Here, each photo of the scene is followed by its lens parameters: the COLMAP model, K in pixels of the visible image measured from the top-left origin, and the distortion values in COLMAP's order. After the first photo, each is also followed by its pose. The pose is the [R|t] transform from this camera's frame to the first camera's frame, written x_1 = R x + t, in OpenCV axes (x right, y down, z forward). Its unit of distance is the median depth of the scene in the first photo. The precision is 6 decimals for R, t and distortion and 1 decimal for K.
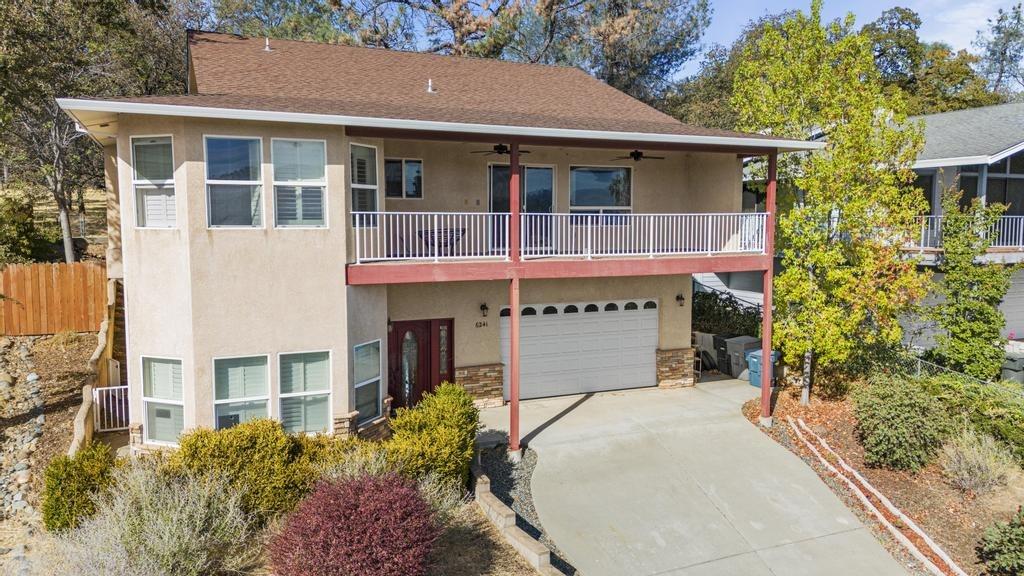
lens RADIAL K [[741.7, 0, 517.2], [0, 741.7, 284.0], [0, 0, 1]] dist [0.066889, -0.066308]
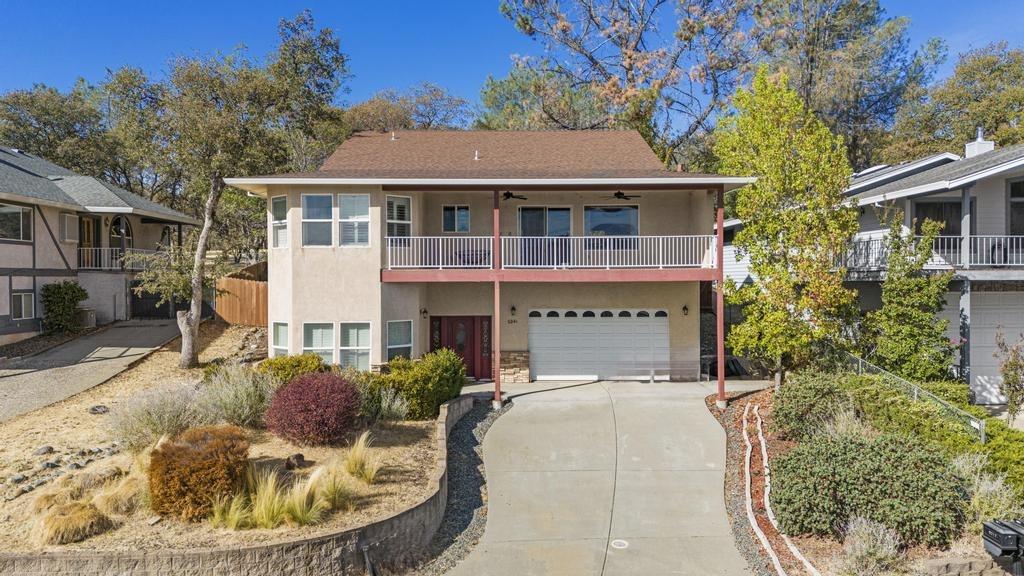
lens RADIAL K [[741.7, 0, 505.0], [0, 741.7, 288.5], [0, 0, 1]] dist [0.066889, -0.066308]
pose [[0.919388, 0.004389, -0.393328, 0.652132], [-0.029669, 0.997863, -0.058214, 0.101160], [0.392232, 0.065191, 0.917553, -0.371074]]
